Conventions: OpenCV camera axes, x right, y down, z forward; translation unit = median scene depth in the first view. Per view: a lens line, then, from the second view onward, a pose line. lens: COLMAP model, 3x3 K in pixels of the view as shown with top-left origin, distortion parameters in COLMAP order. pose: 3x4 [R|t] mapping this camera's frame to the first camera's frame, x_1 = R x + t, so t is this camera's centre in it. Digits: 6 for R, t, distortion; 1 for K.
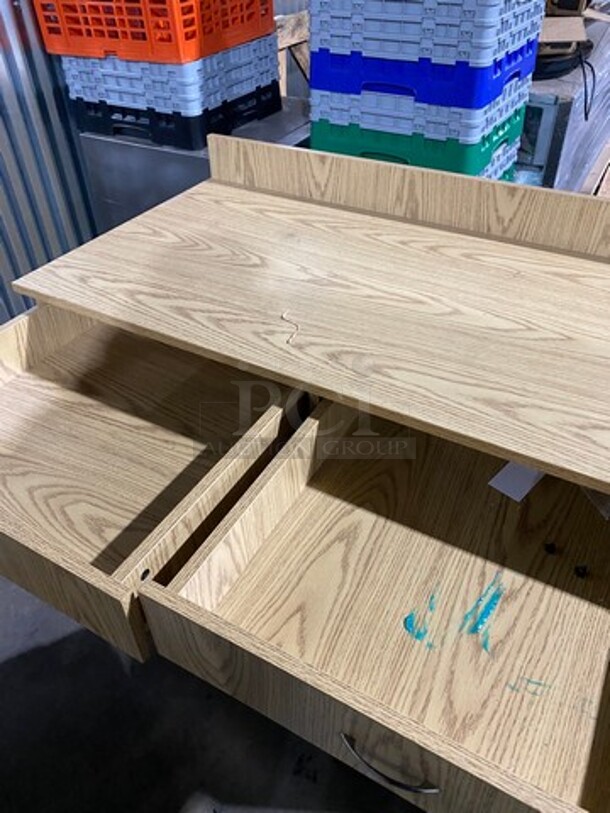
lens RADIAL K [[619.7, 0, 305.0], [0, 619.7, 406.5], [0, 0, 1]] dist [0.041558, -0.039667]
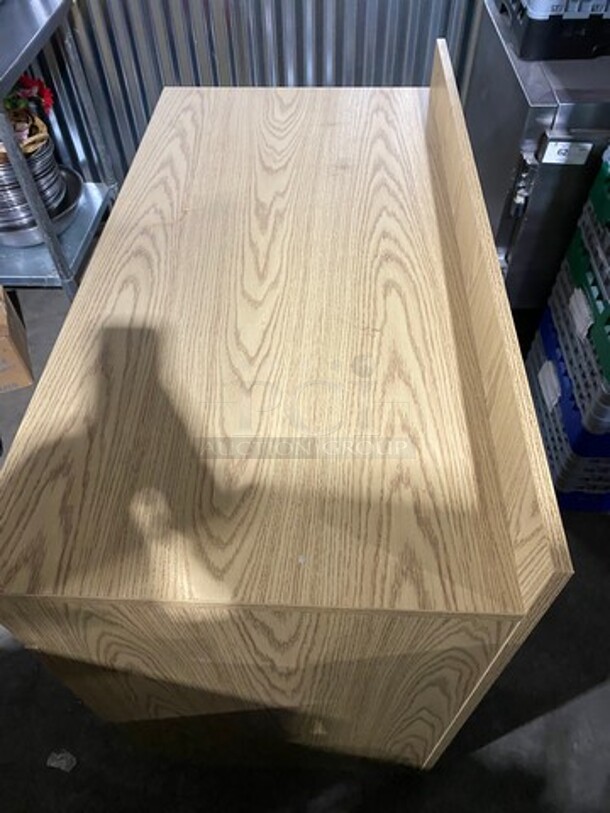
lens RADIAL K [[619.7, 0, 305.0], [0, 619.7, 406.5], [0, 0, 1]] dist [0.041558, -0.039667]
pose [[0.437974, 0.693634, -0.571883, 0.819674], [-0.555034, 0.709057, 0.434942, -0.436888], [0.707188, 0.126921, 0.695540, 0.381670]]
